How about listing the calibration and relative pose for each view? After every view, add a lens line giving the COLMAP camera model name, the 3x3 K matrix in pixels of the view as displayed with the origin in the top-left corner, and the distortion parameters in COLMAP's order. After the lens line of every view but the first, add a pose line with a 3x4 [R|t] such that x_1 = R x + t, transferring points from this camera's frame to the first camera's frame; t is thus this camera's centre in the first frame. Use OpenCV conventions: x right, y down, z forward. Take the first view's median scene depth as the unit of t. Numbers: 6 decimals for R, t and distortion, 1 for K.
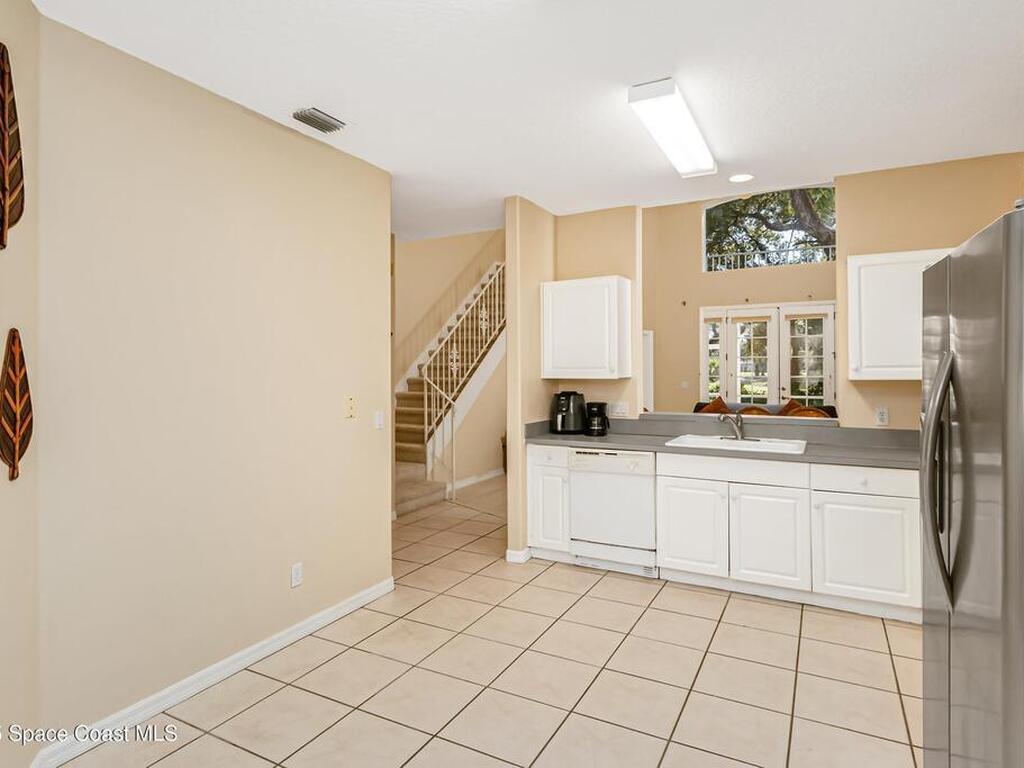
lens RADIAL K [[581.1, 0, 510.1], [0, 581.1, 377.4], [0, 0, 1]] dist [0.005626, 0.000358]
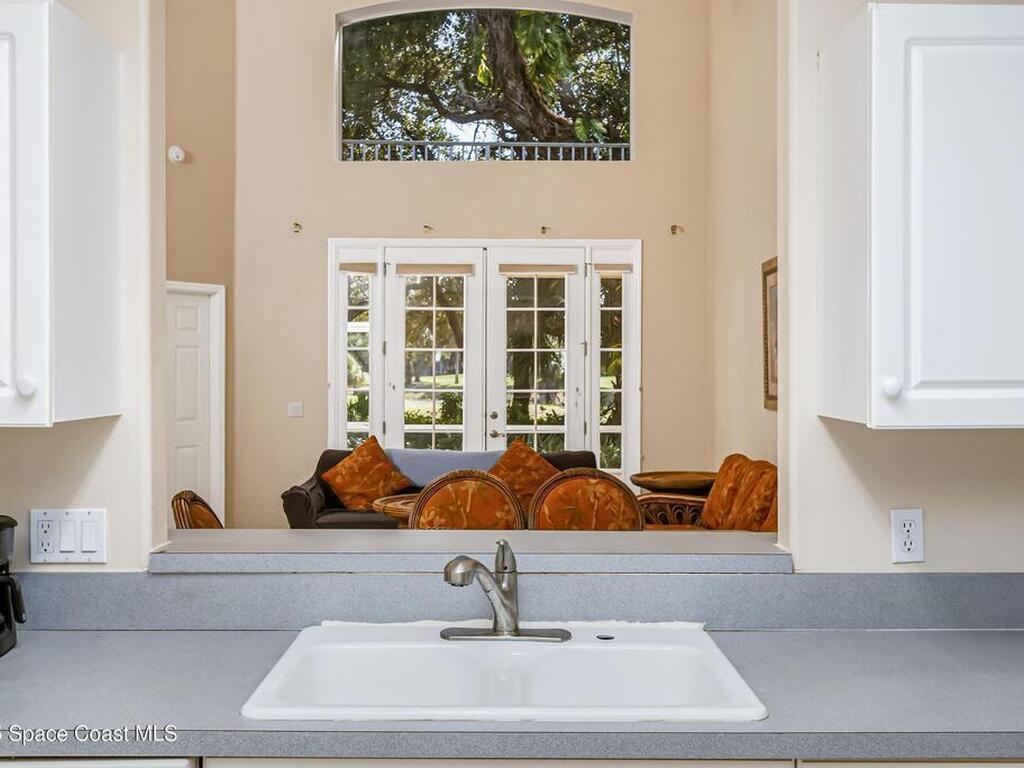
lens RADIAL K [[1054.9, 0, 521.5], [0, 1054.9, 384.9], [0, 0, 1]] dist [0.020305, 0.000000]
pose [[0.873940, -0.000738, 0.486034, 0.132517], [0.000771, 1.000000, 0.000131, -0.014125], [-0.486034, 0.000260, 0.873940, 0.482316]]
